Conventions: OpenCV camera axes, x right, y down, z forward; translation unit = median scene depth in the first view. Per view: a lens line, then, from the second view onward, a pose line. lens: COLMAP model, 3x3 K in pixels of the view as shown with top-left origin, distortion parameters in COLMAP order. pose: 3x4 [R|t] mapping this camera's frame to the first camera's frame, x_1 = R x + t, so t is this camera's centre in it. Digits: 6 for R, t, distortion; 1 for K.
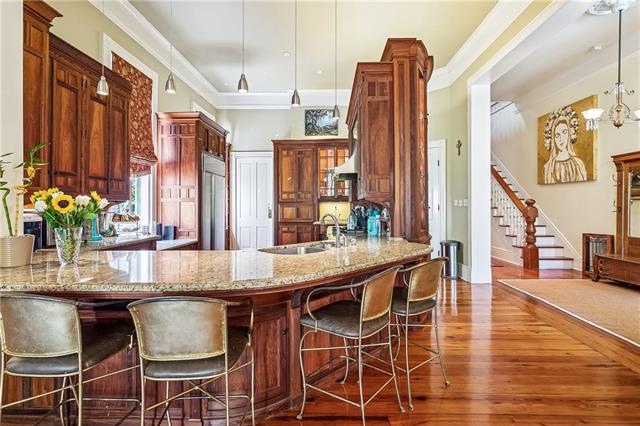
lens RADIAL K [[325.1, 0, 320.2], [0, 325.1, 208.0], [0, 0, 1]] dist [-0.001029, -0.000982]
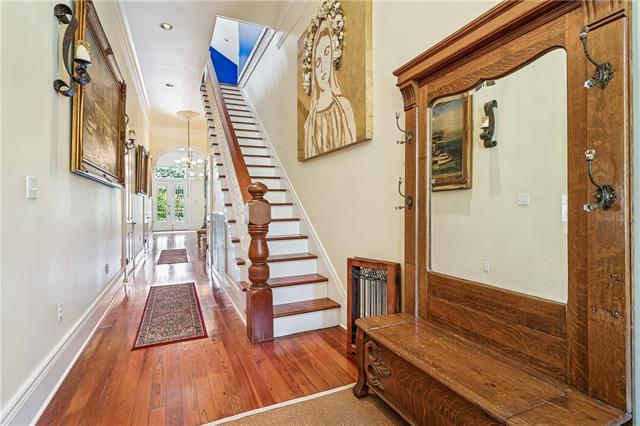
lens RADIAL K [[325.1, 0, 319.7], [0, 325.1, 211.2], [0, 0, 1]] dist [-0.001029, -0.000982]
pose [[0.895578, -0.010816, 0.444772, 0.541397], [0.008676, 0.999939, 0.006848, 0.009883], [-0.444819, -0.002274, 0.895617, 0.580299]]
